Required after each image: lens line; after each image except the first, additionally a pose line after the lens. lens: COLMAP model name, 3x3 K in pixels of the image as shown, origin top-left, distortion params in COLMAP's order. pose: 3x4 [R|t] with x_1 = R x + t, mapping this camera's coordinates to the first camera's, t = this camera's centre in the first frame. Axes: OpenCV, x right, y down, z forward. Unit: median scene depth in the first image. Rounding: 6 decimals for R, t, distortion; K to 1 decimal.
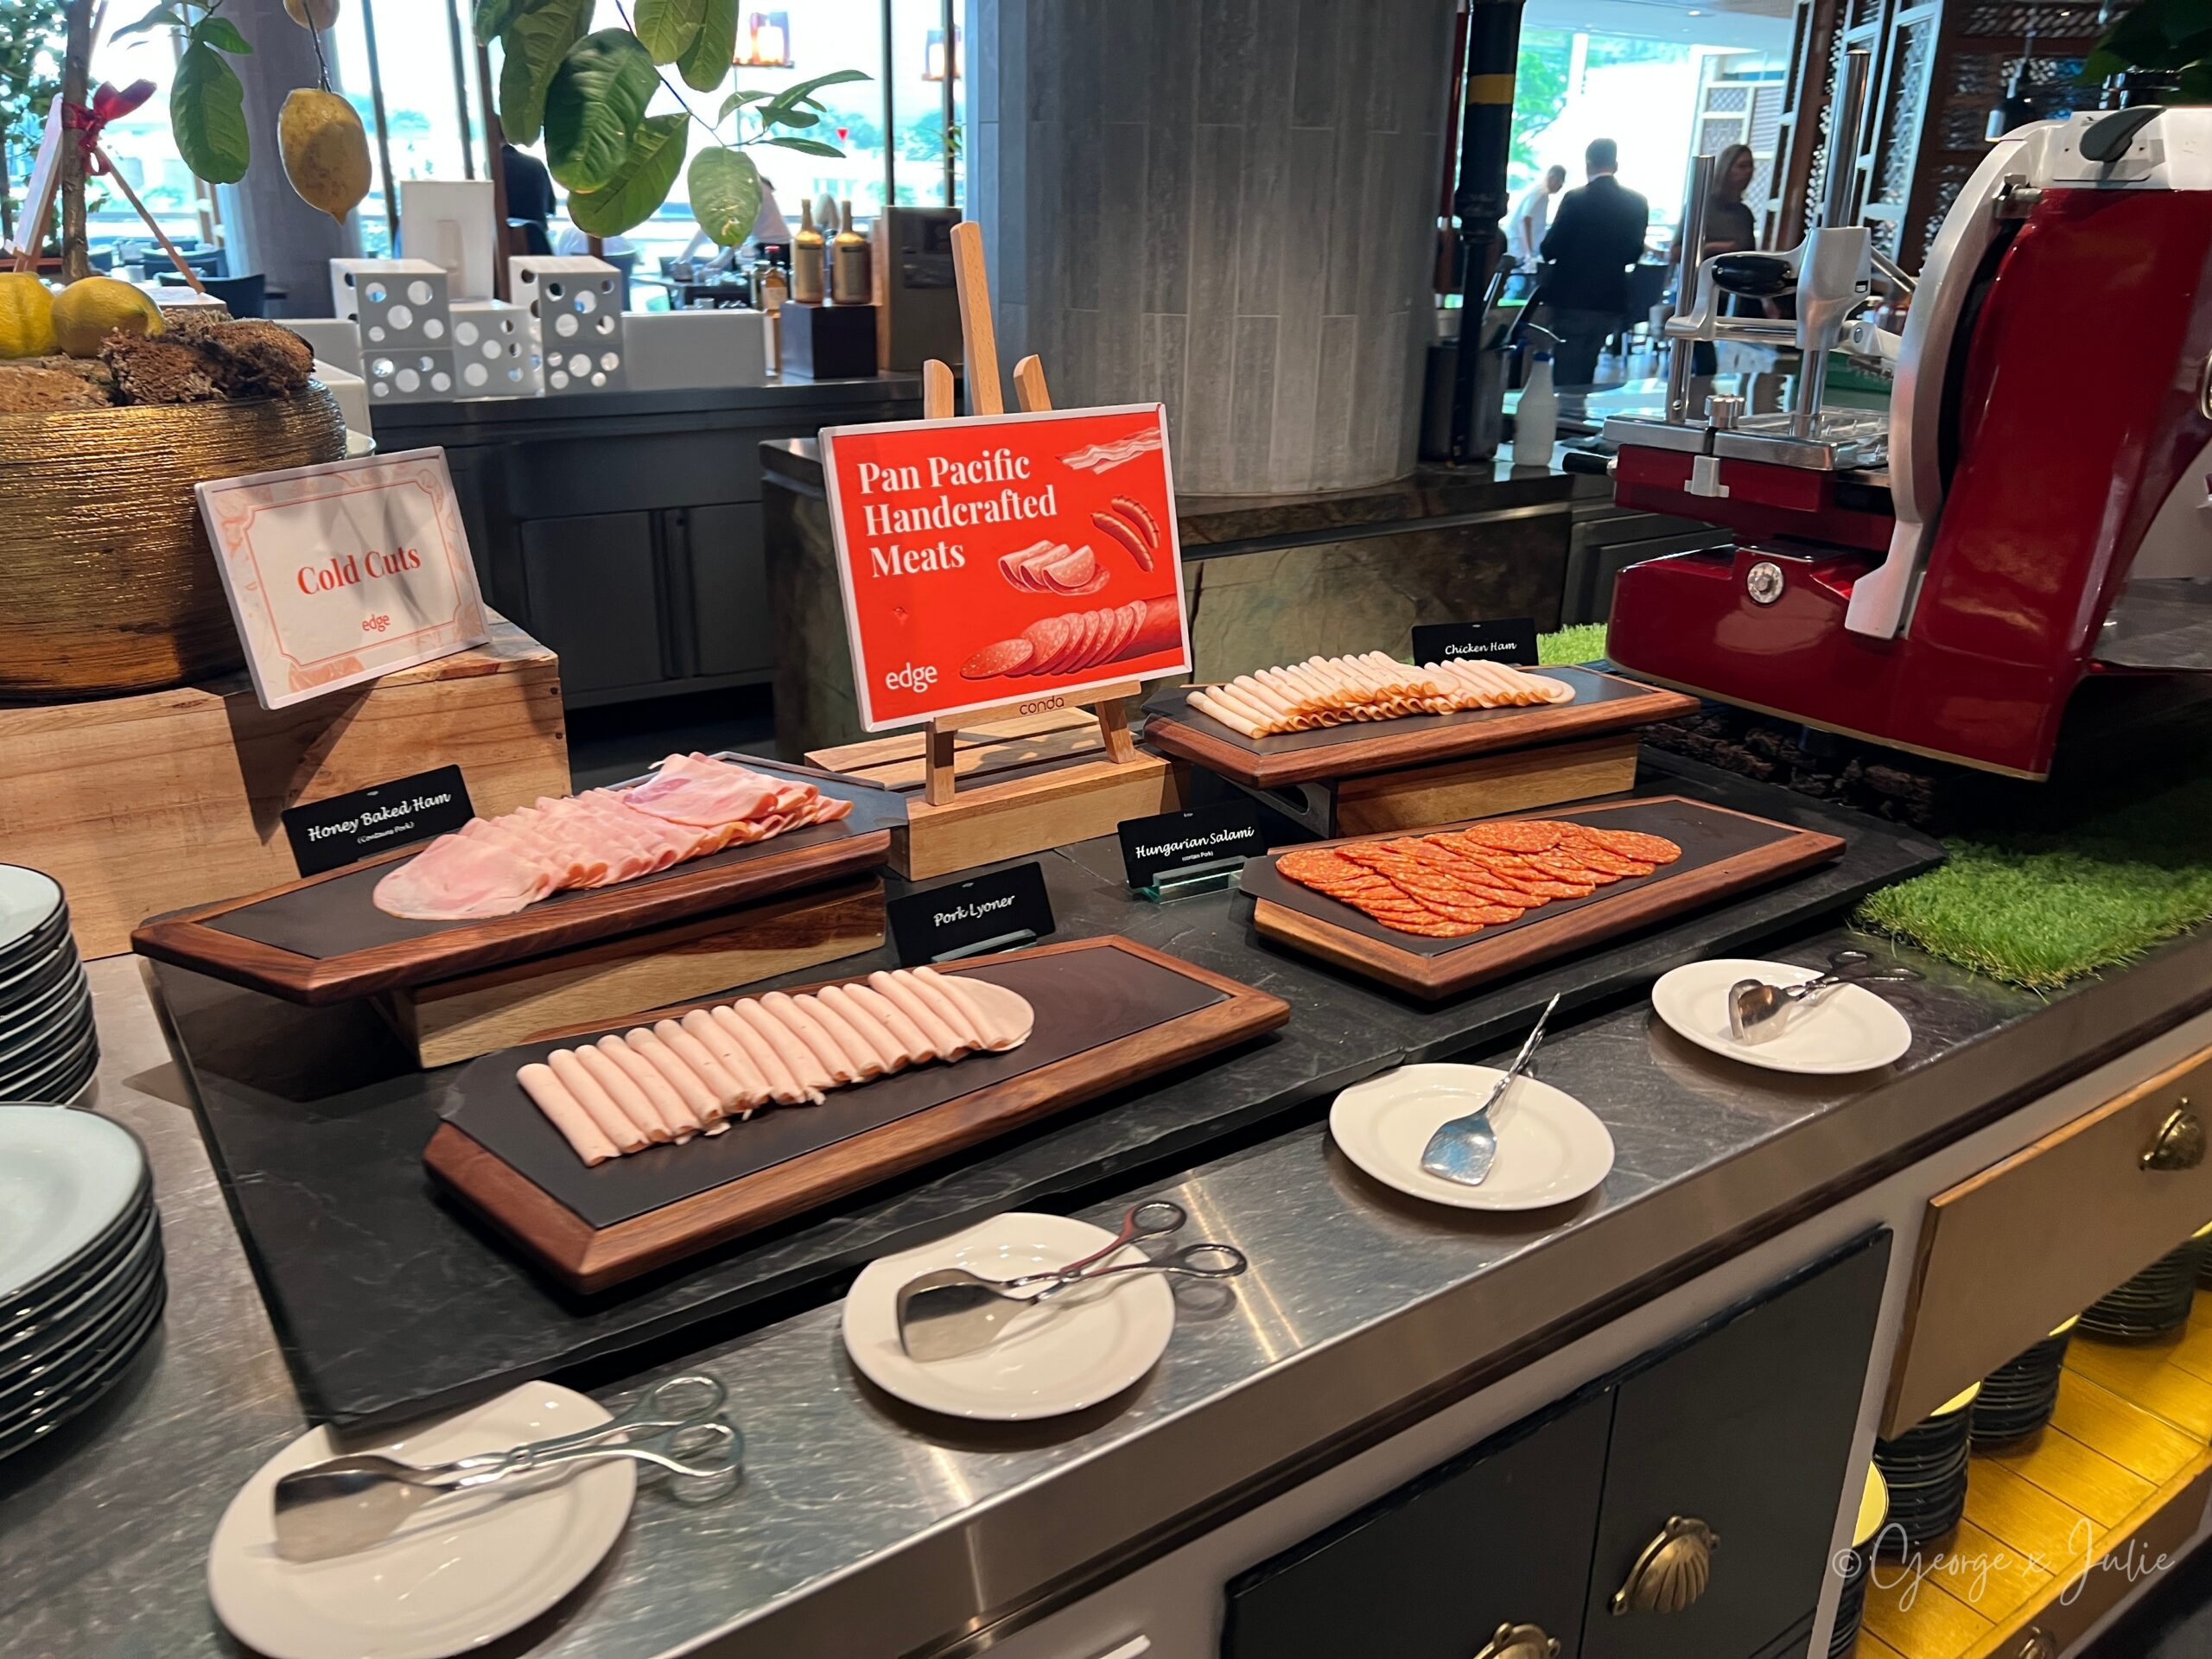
lens RADIAL K [[1701.4, 0, 1105.4], [0, 1701.4, 822.4], [0, 0, 1]] dist [0.008916, -0.000351]
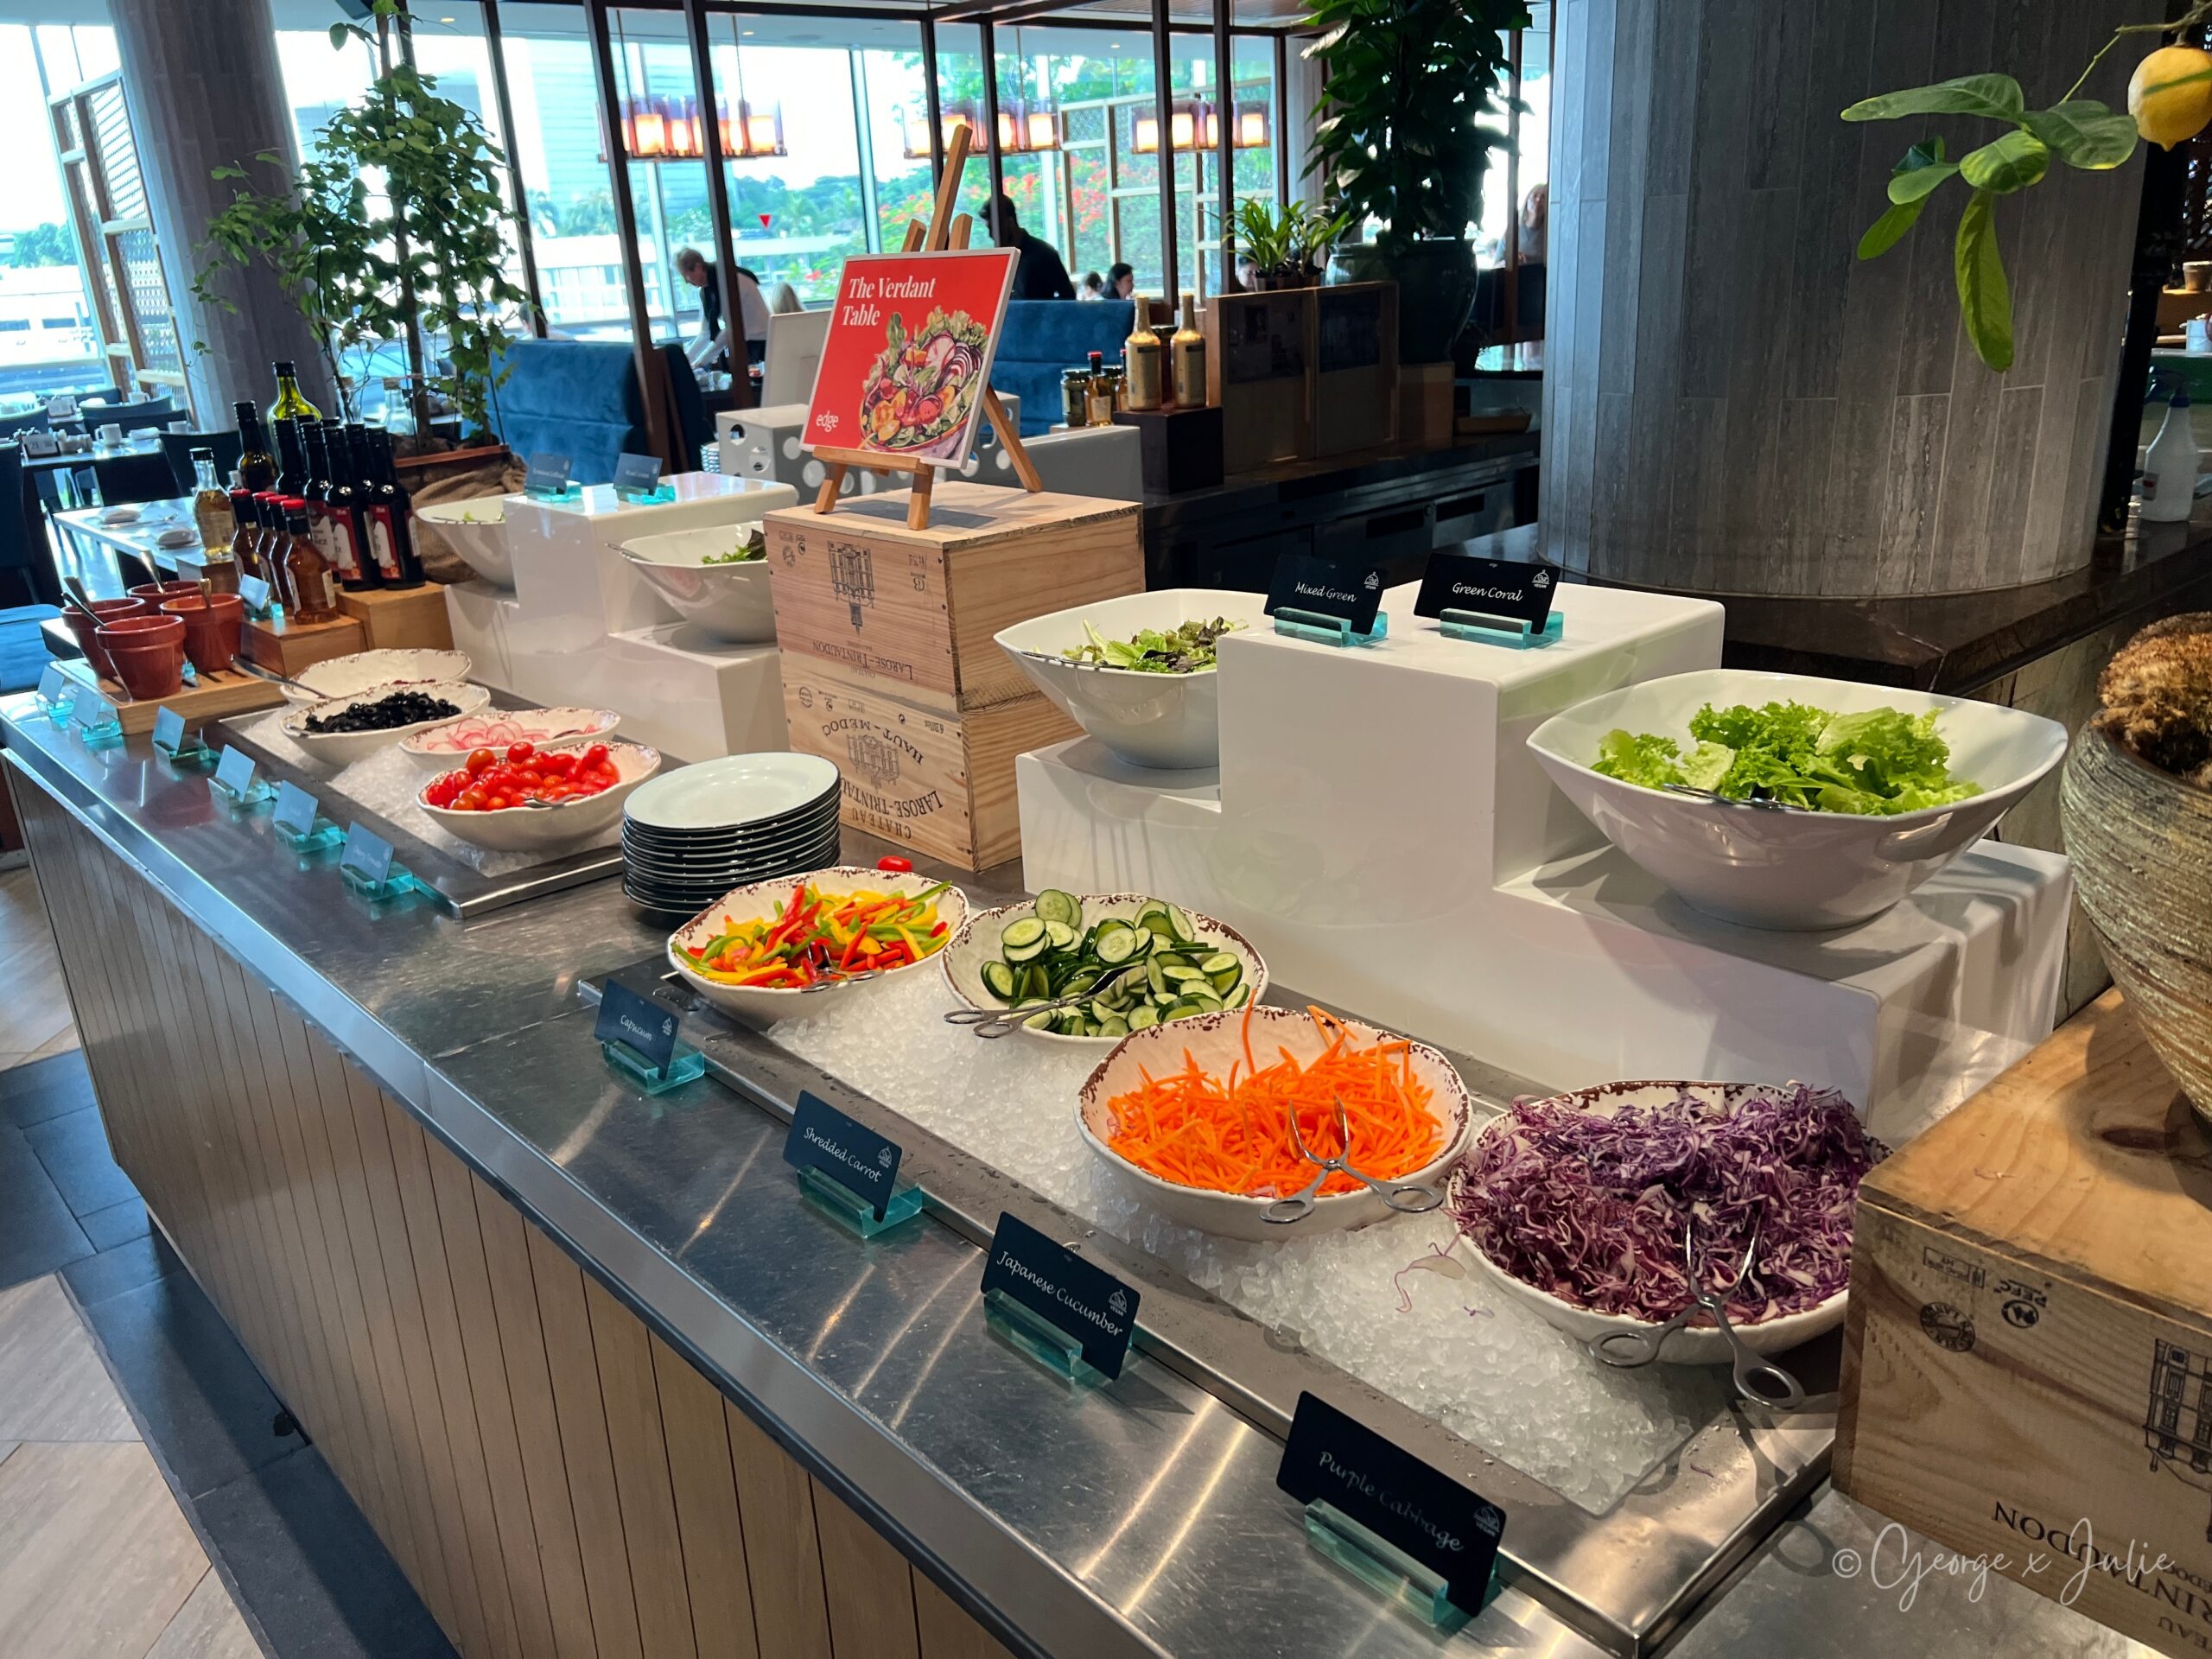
lens RADIAL K [[1701.4, 0, 1105.8], [0, 1701.4, 833.7], [0, 0, 1]] dist [0.008916, -0.000351]
pose [[0.988867, -0.114241, 0.095348, -0.476059], [0.116300, 0.993080, -0.016306, -0.107220], [-0.092825, 0.027213, 0.995310, 0.171116]]
